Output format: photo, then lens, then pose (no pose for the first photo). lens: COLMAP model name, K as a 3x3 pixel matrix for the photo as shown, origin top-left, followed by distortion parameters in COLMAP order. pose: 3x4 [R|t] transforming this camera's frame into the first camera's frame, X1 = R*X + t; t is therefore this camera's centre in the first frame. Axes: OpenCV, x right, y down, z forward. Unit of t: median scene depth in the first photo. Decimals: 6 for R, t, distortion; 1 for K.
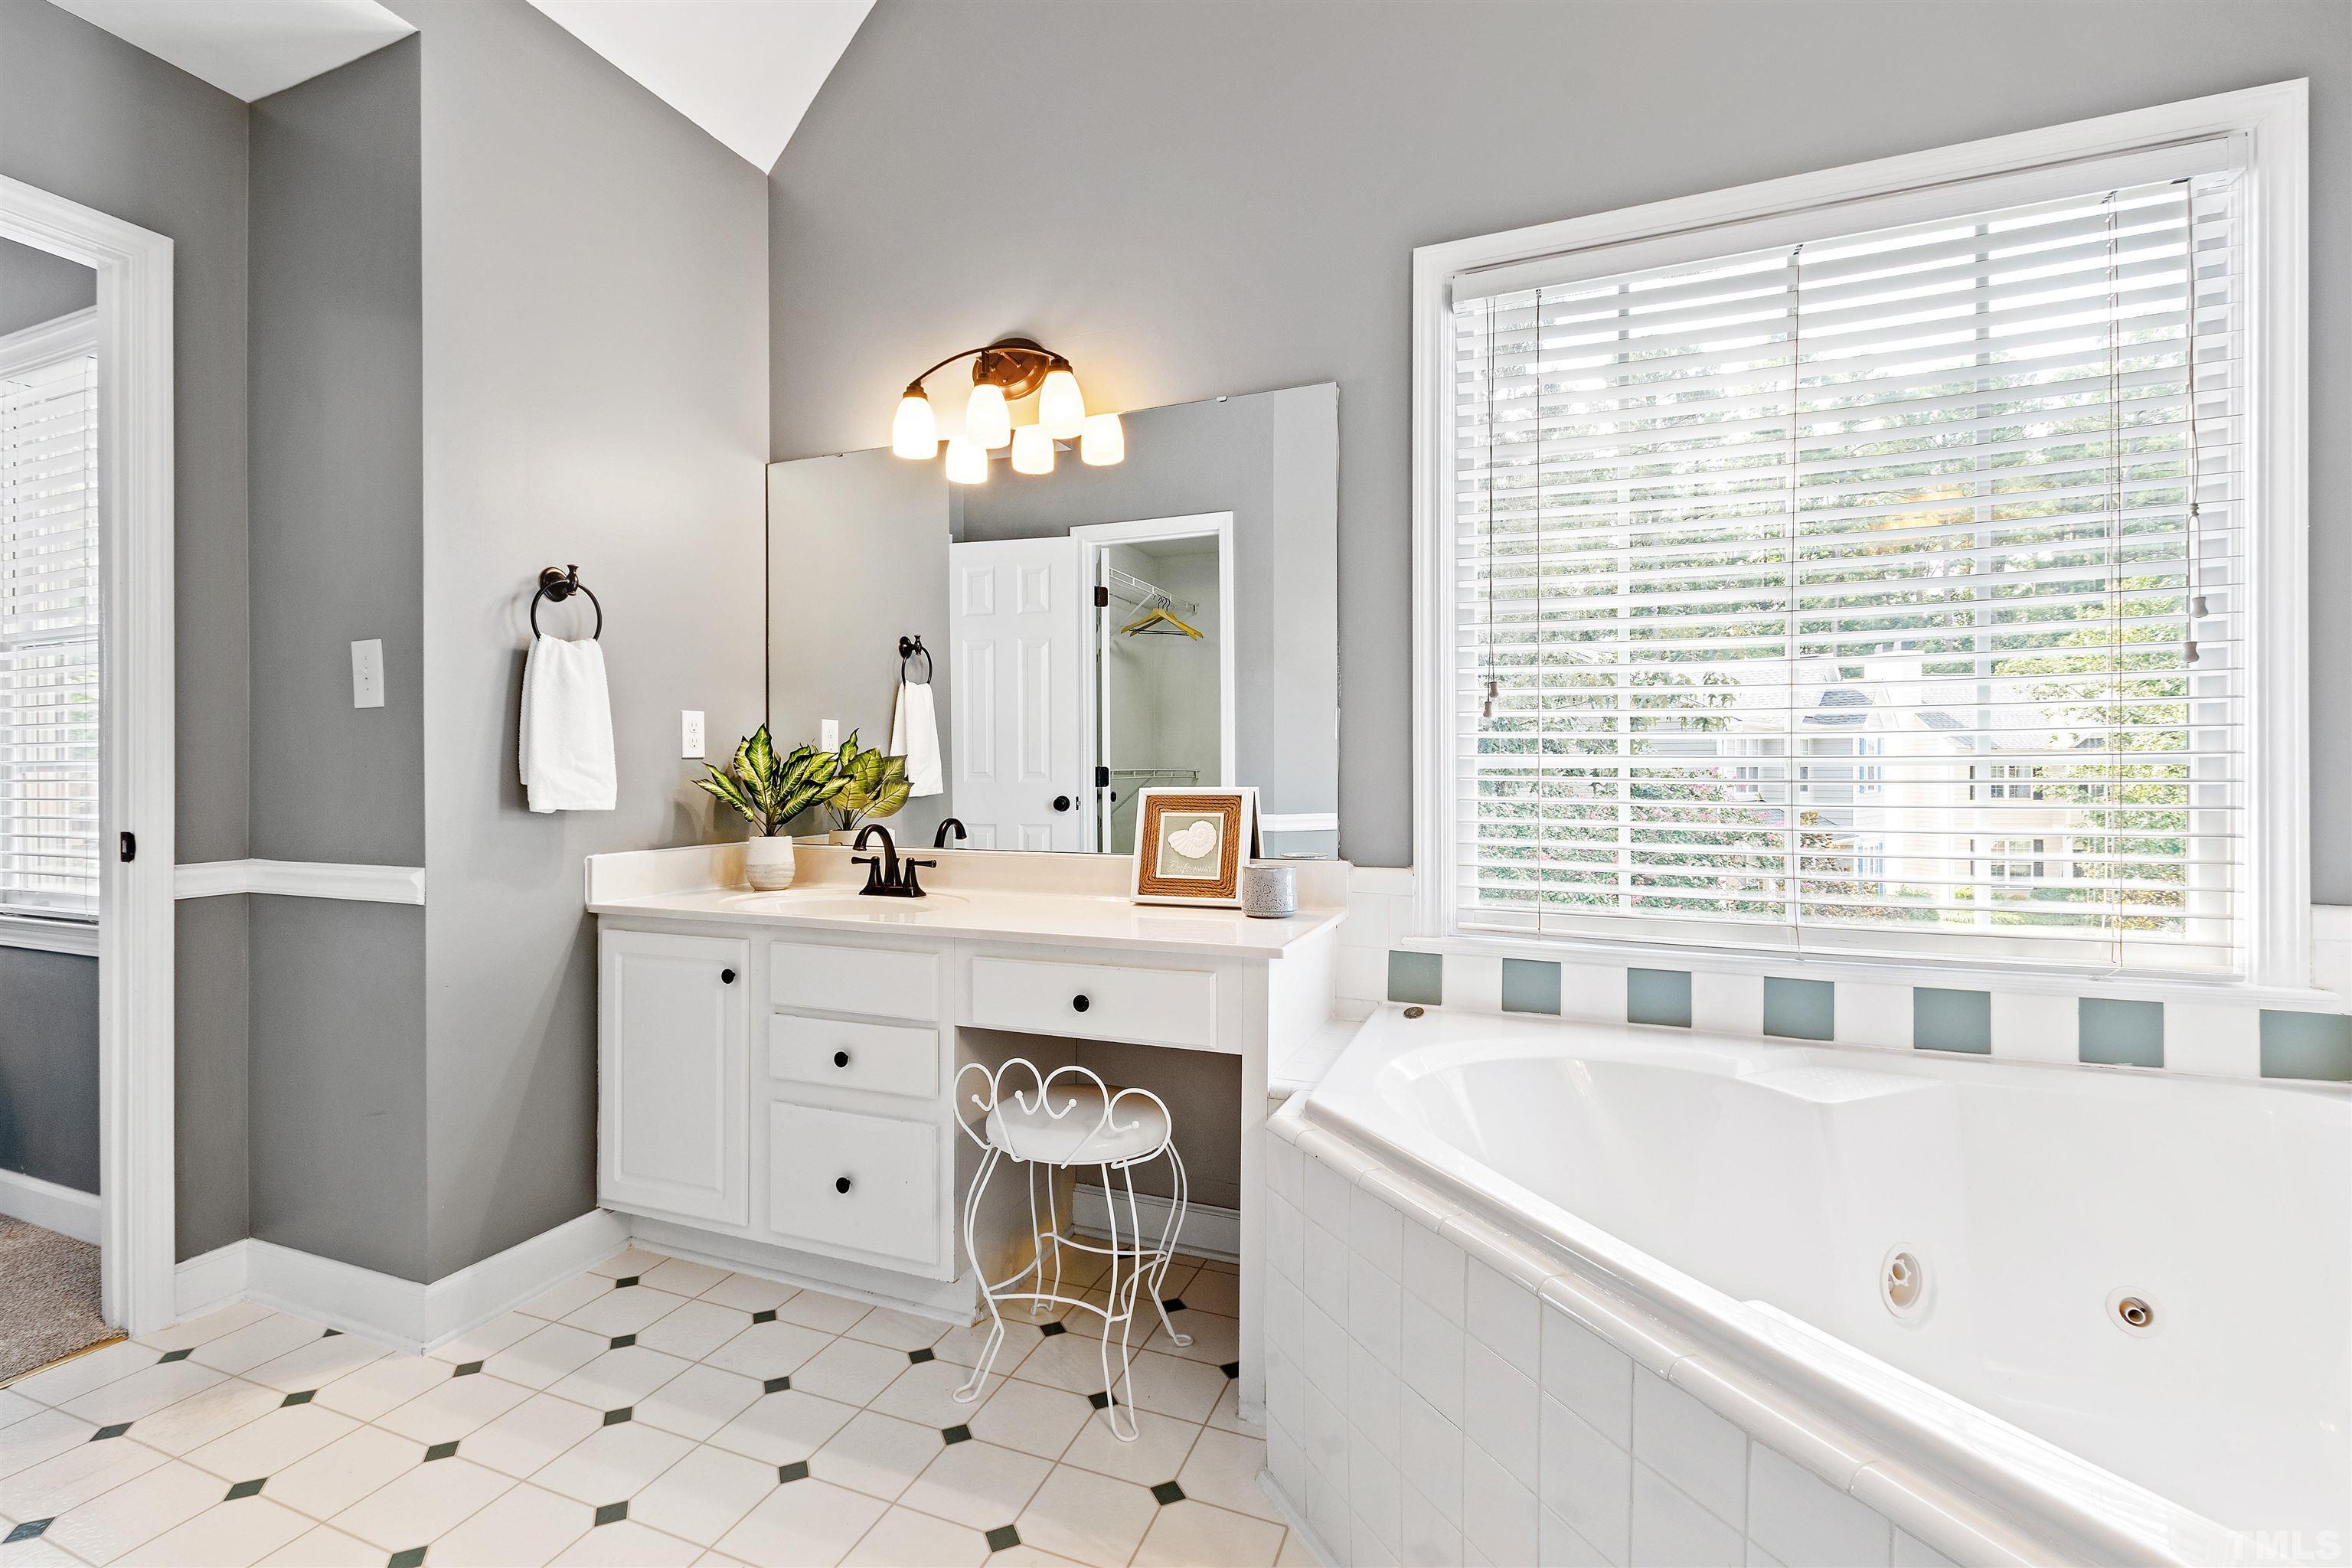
lens RADIAL K [[1041.6, 0, 1164.1], [0, 1041.6, 774.6], [0, 0, 1]] dist [0.004196, -0.001588]
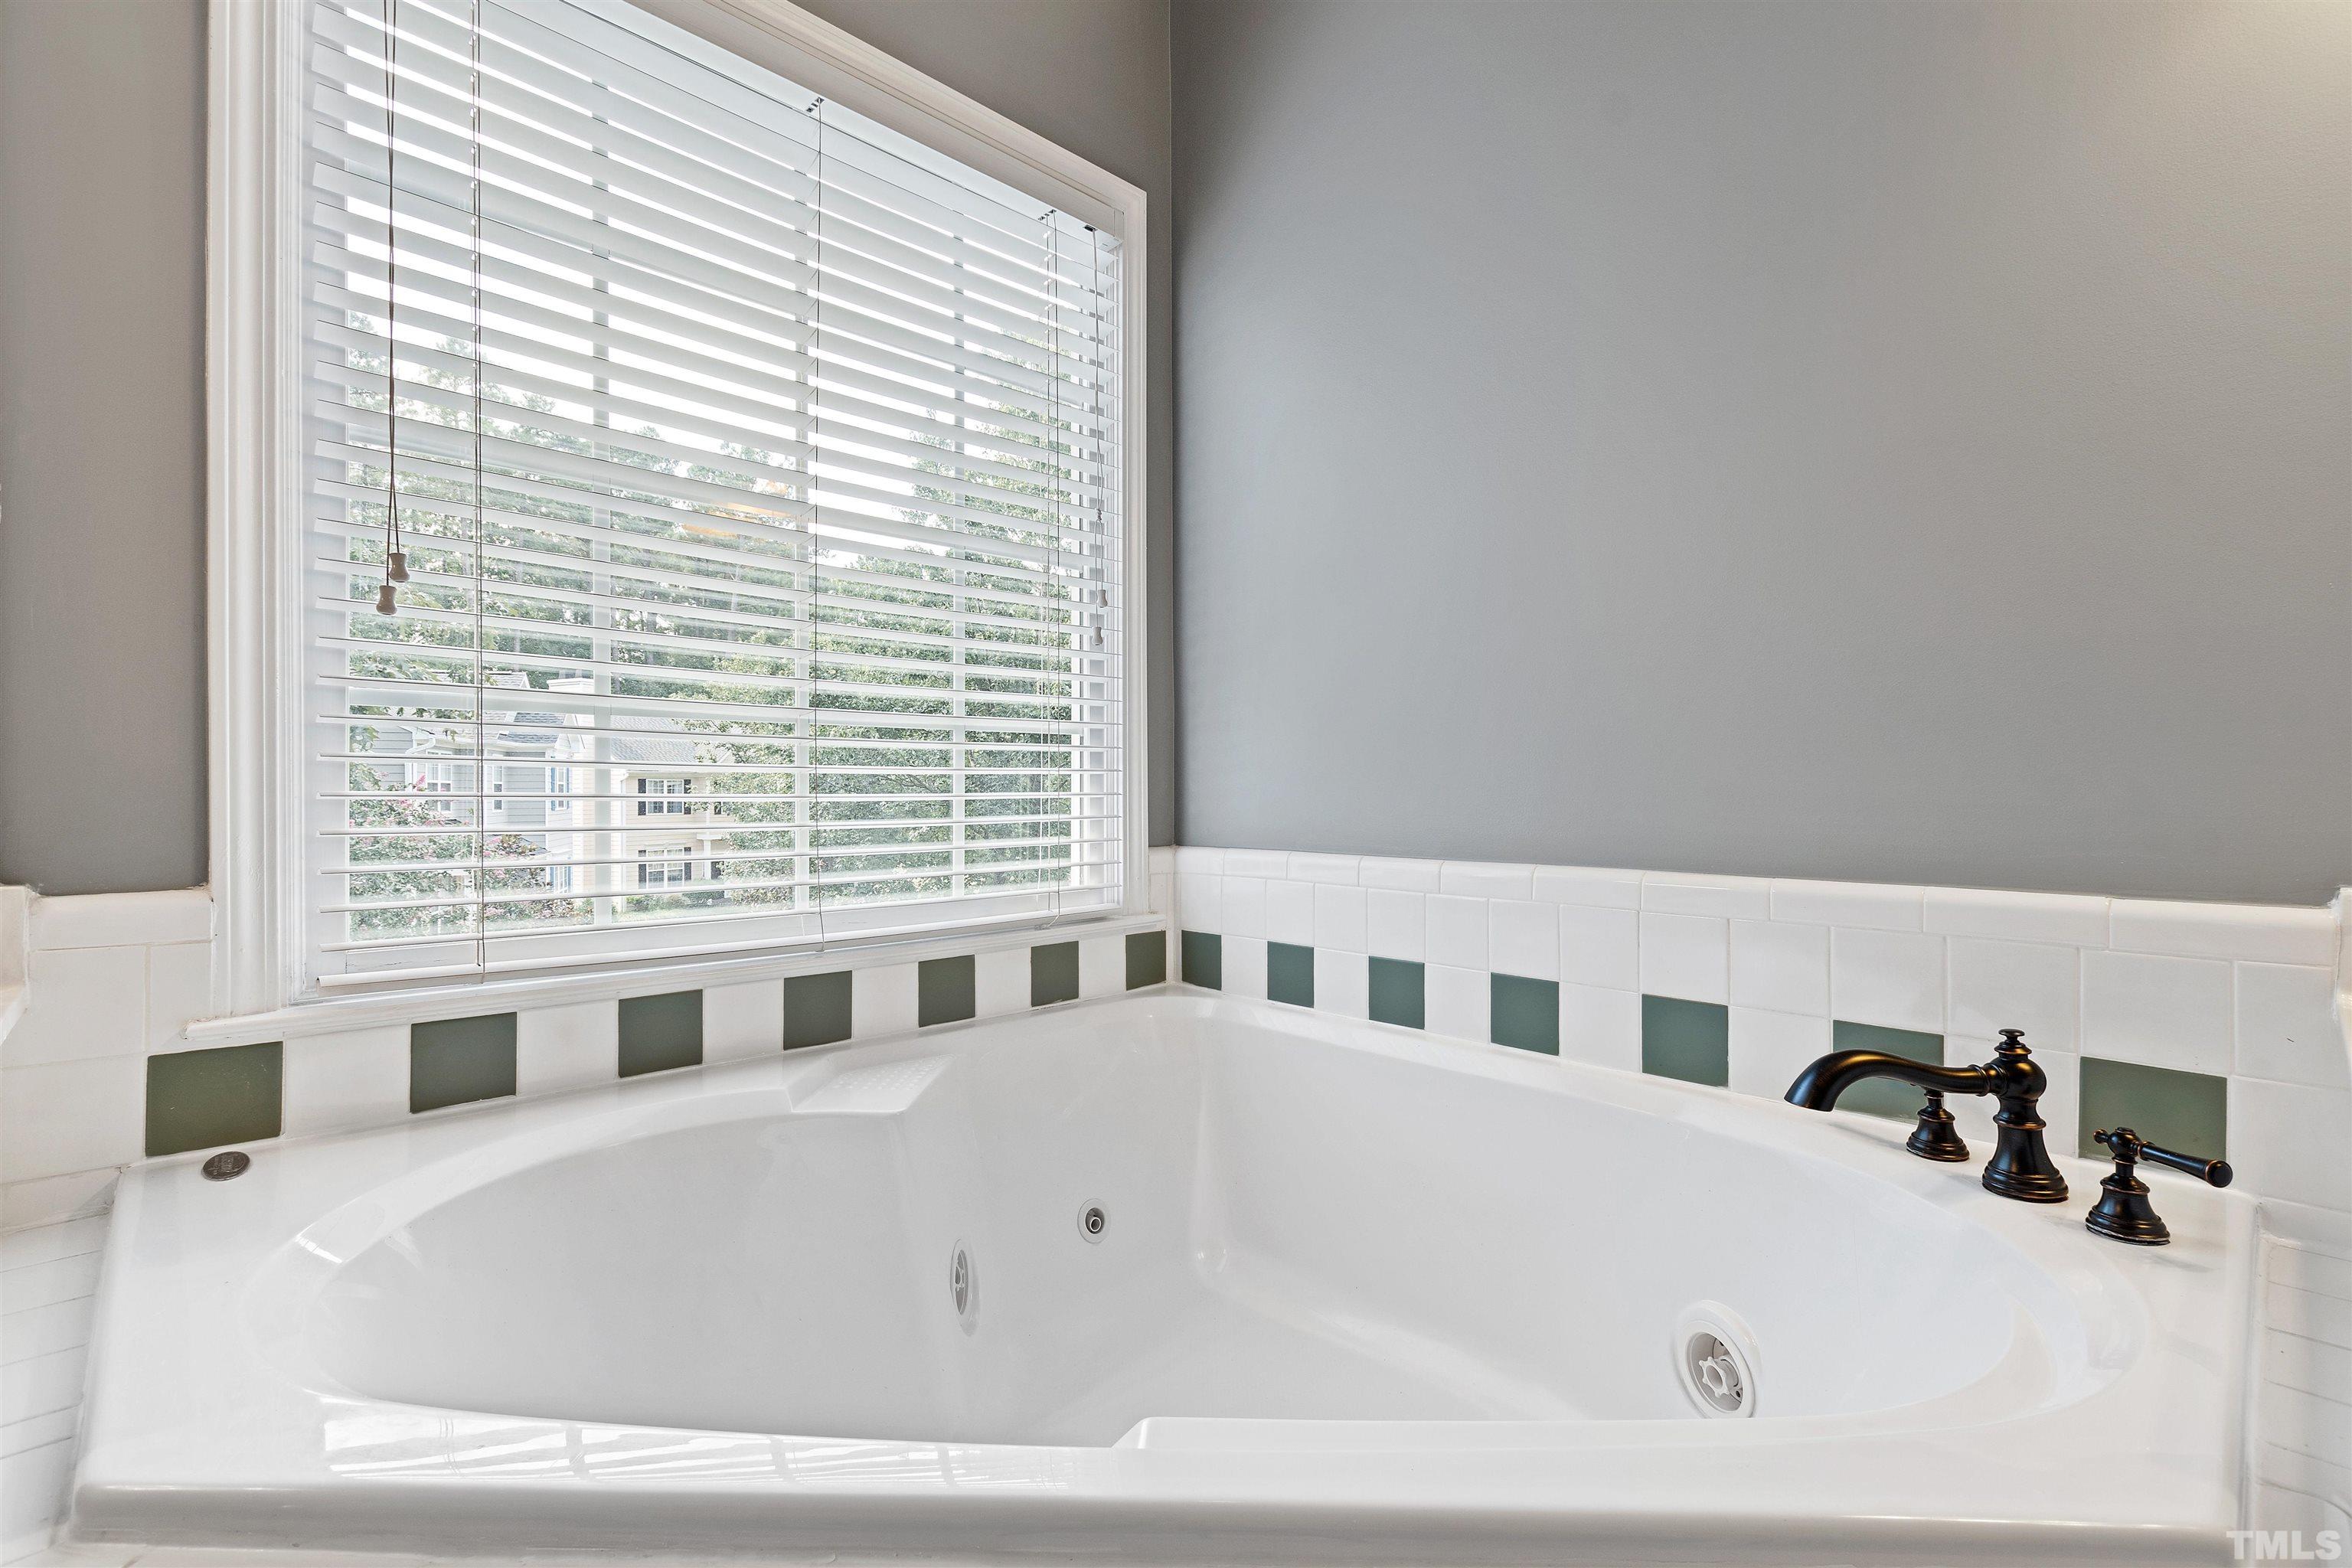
lens RADIAL K [[1041.6, 0, 1172.5], [0, 1041.6, 777.9], [0, 0, 1]] dist [0.004196, -0.001588]
pose [[0.417753, 0.010746, 0.908497, -0.034941], [0.004357, 0.999895, -0.013831, 0.046991], [-0.908550, 0.009736, 0.417663, 0.360941]]
